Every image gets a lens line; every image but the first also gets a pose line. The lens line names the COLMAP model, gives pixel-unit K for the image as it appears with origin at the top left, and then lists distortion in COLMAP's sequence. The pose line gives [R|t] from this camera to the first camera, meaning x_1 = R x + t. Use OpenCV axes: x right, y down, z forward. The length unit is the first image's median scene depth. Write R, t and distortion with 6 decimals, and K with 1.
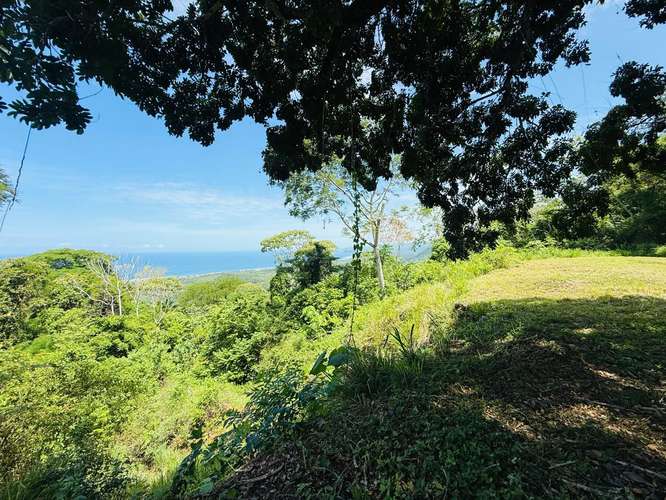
lens RADIAL K [[269.9, 0, 333.0], [0, 269.9, 250.0], [0, 0, 1]] dist [0.001028, 0.000206]
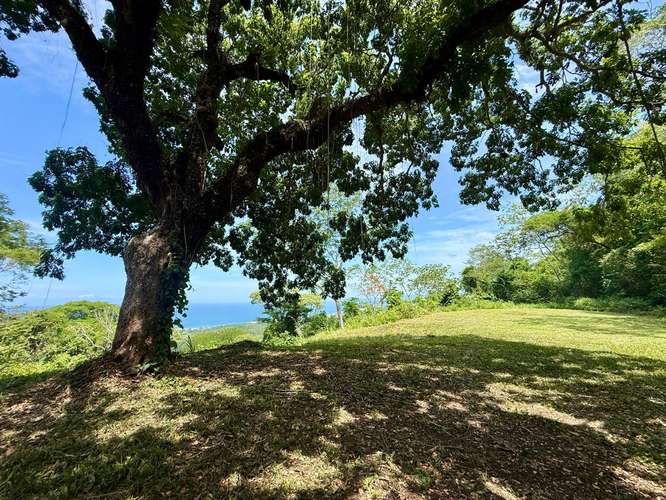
lens RADIAL K [[269.9, 0, 333.0], [0, 269.9, 250.0], [0, 0, 1]] dist [0.001028, 0.000206]
pose [[0.998720, -0.008632, -0.049834, 0.196376], [-0.000986, 0.981819, -0.189818, -0.001530], [0.050566, 0.189624, 0.980554, -0.170534]]
